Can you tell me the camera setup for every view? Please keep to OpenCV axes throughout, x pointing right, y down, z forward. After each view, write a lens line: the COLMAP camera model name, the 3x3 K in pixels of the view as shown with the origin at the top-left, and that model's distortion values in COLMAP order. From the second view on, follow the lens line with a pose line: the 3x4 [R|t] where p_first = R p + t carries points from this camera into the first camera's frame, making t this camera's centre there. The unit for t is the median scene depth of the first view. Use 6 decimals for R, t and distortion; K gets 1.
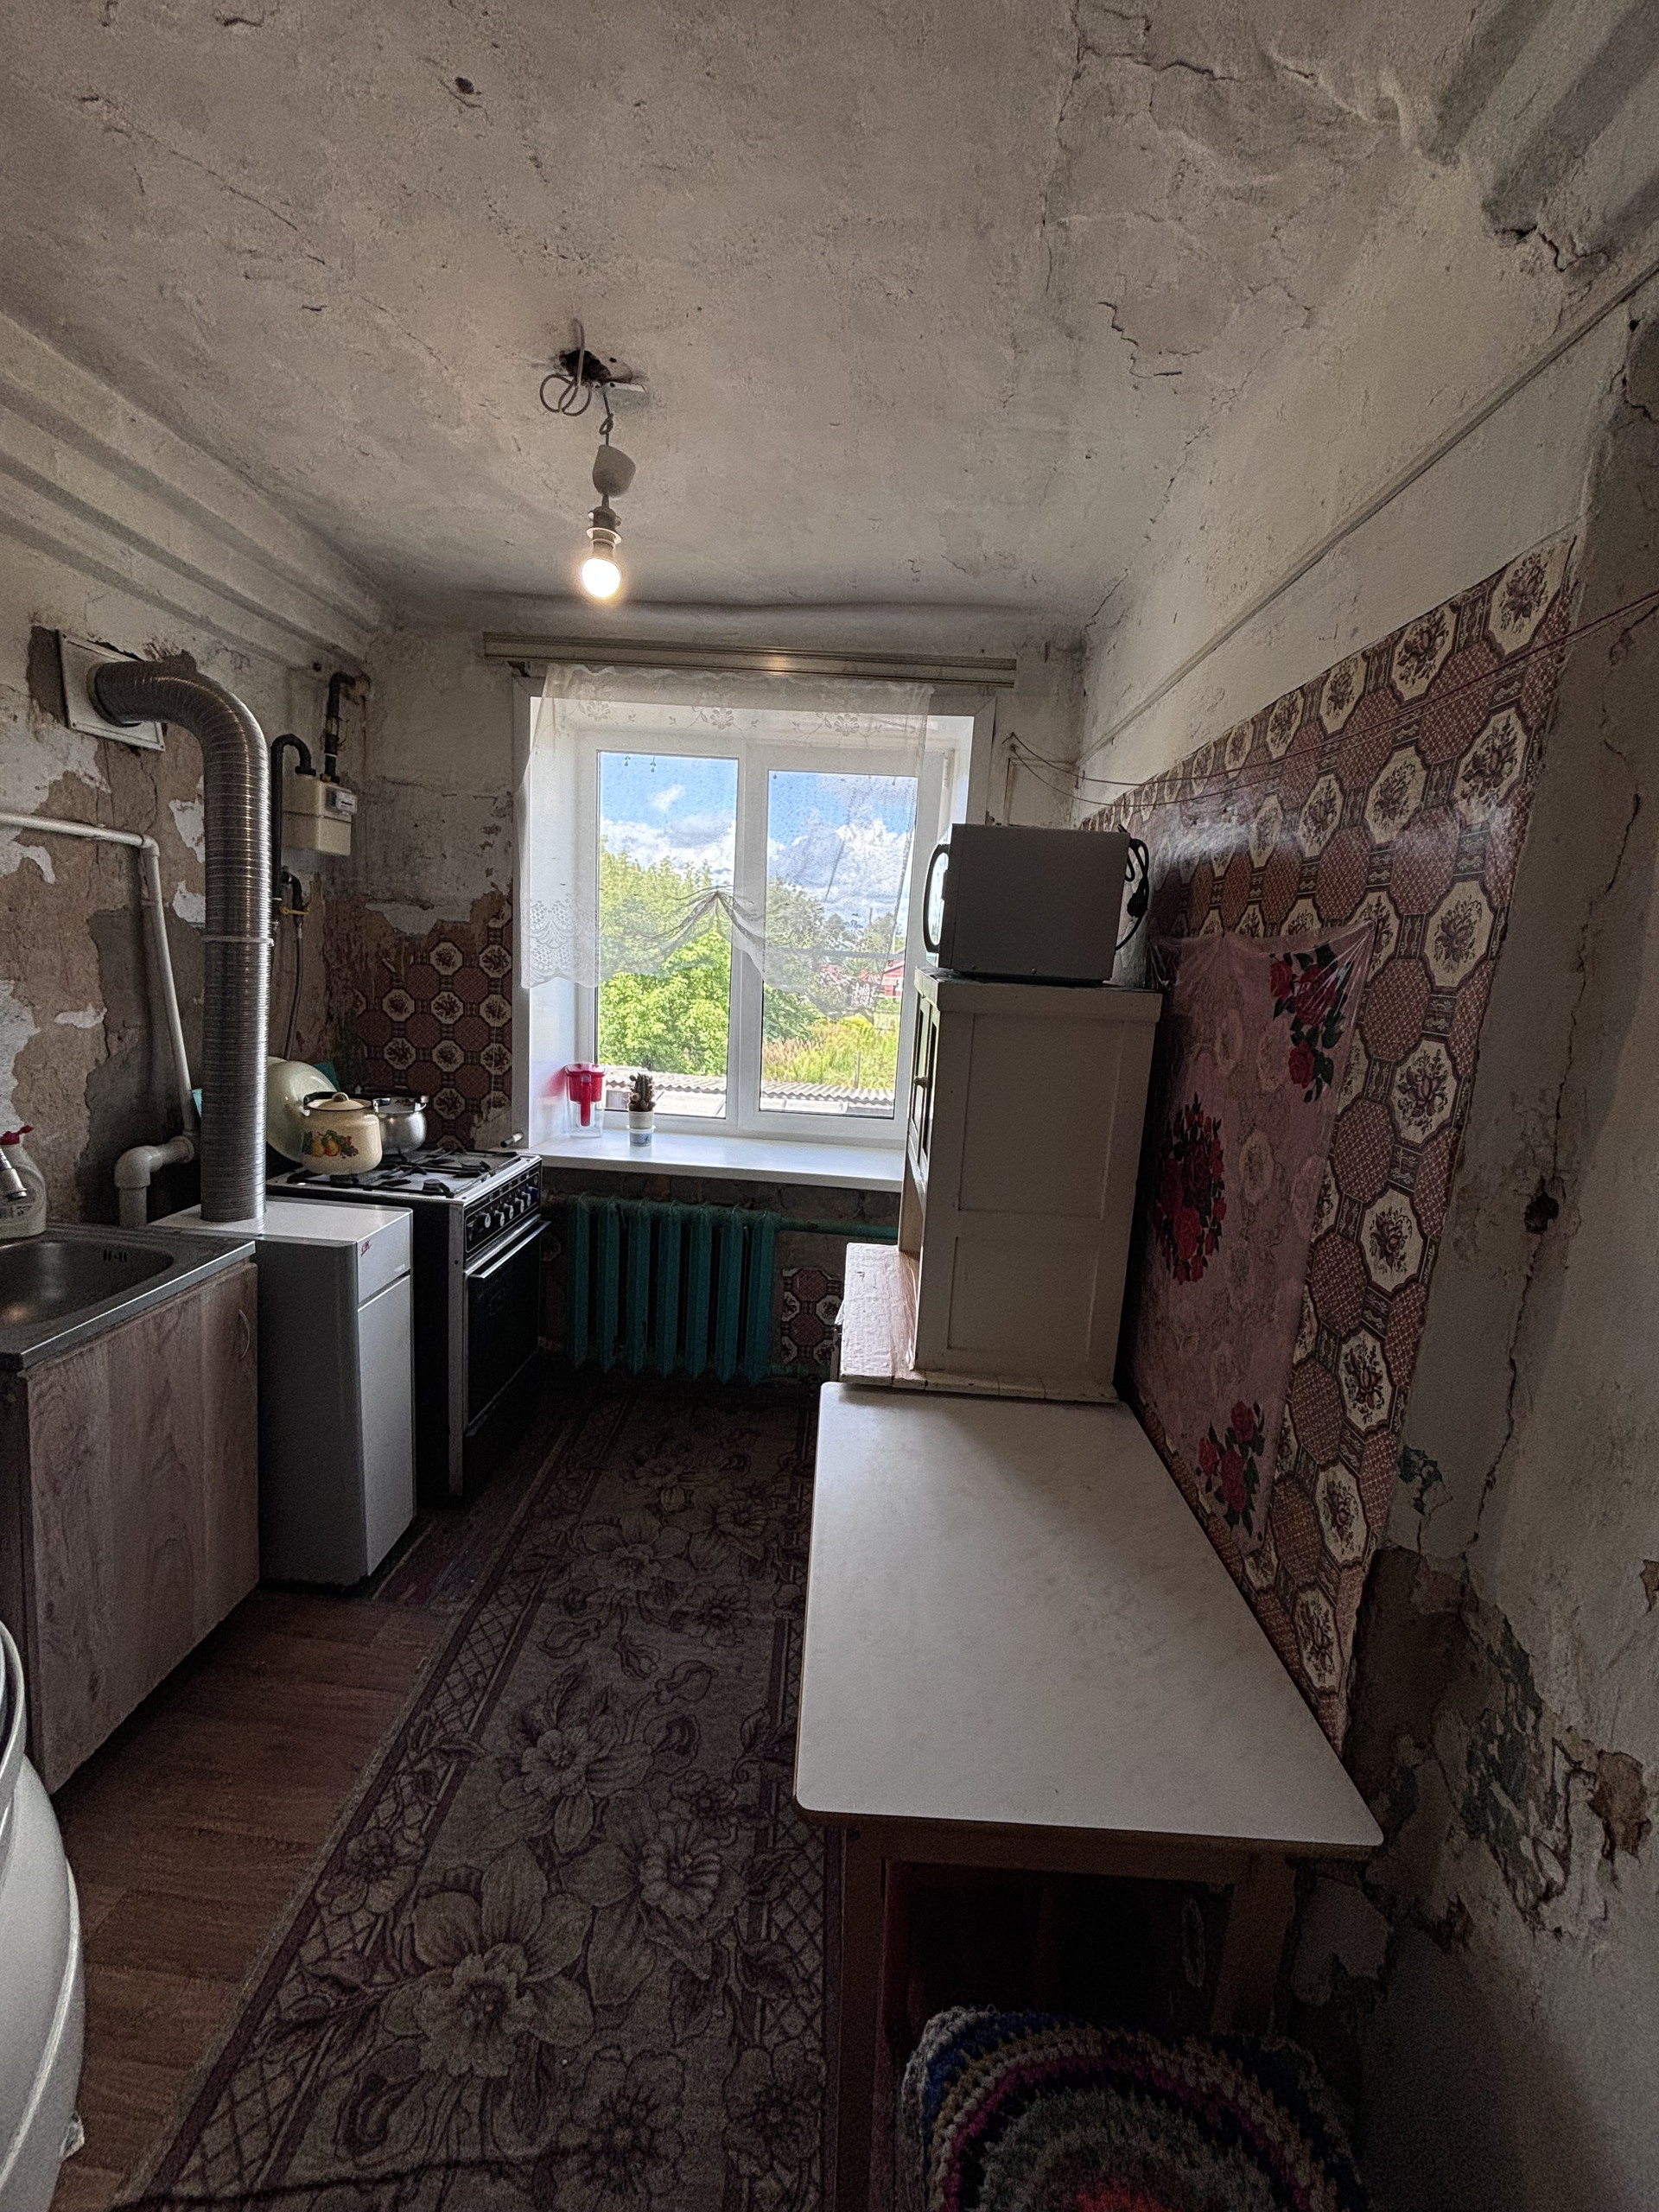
lens RADIAL K [[875.9, 0, 831.0], [0, 875.9, 1094.0], [0, 0, 1]] dist [0.000331, -0.002483]
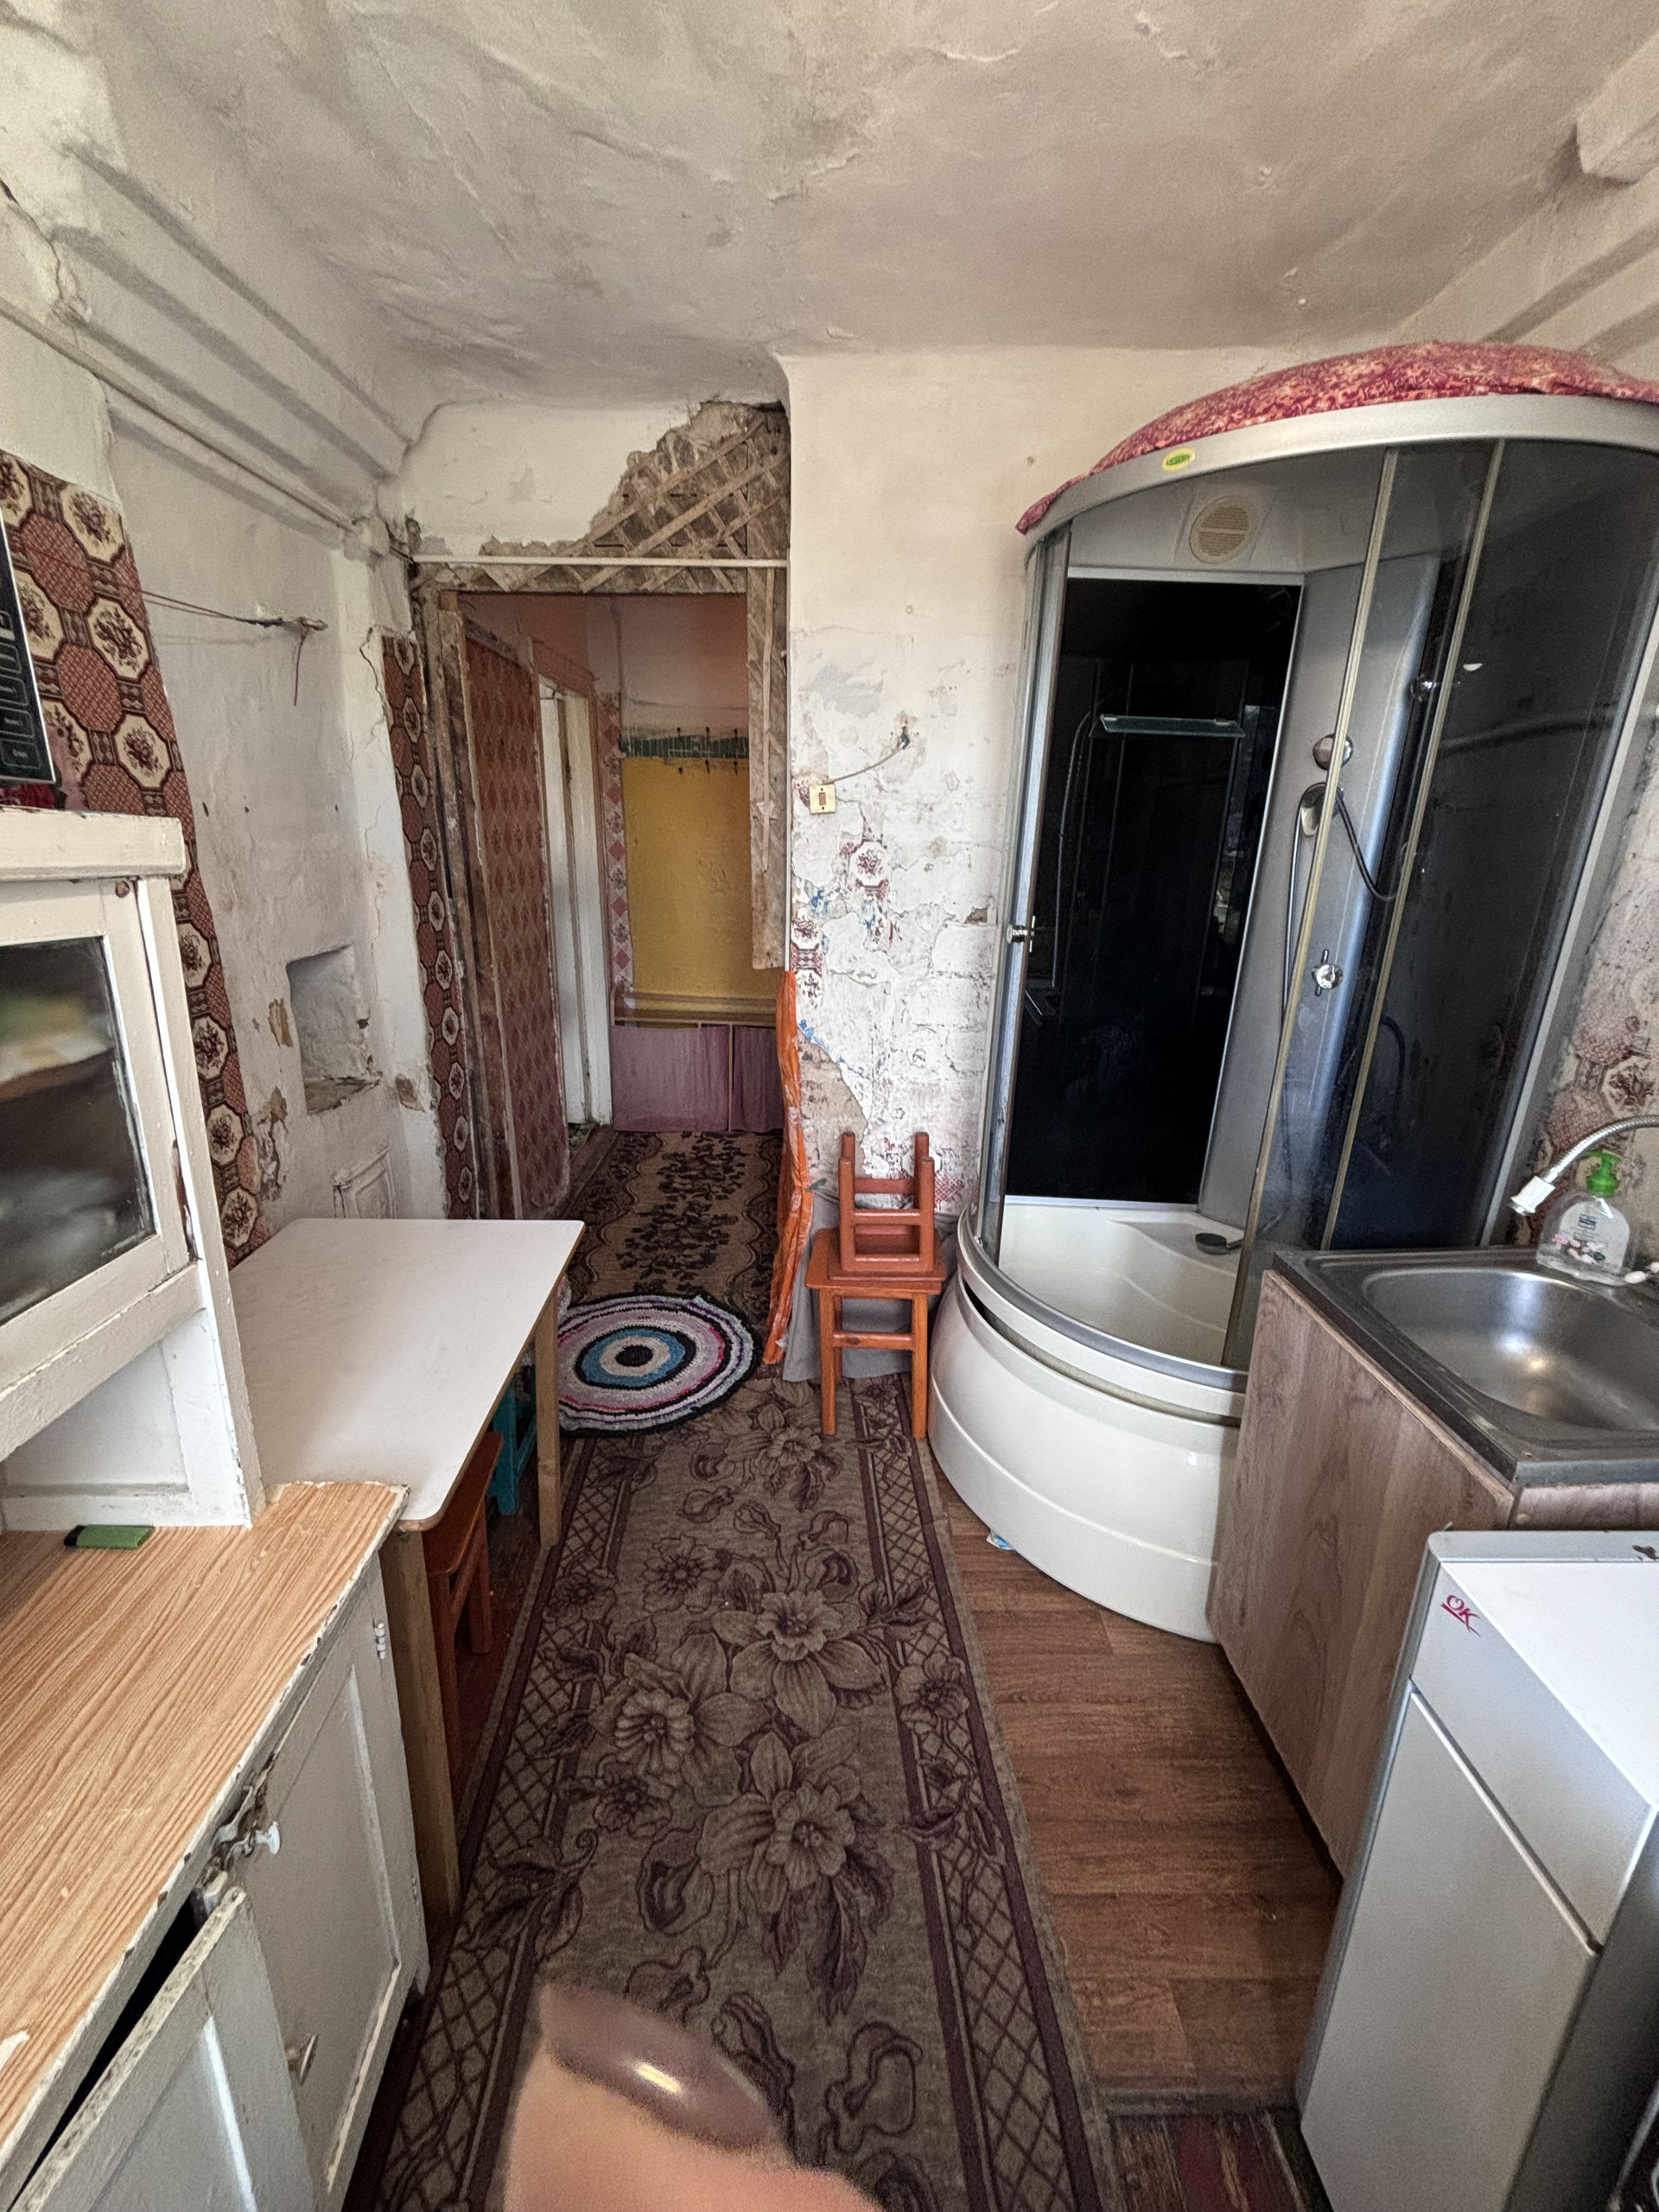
lens RADIAL K [[875.9, 0, 827.1], [0, 875.9, 1101.2], [0, 0, 1]] dist [0.000331, -0.002483]
pose [[-0.993082, -0.059738, -0.101096, -0.254483], [-0.098392, 0.893227, 0.438707, -0.282406], [0.064094, 0.445619, -0.892925, 1.806891]]
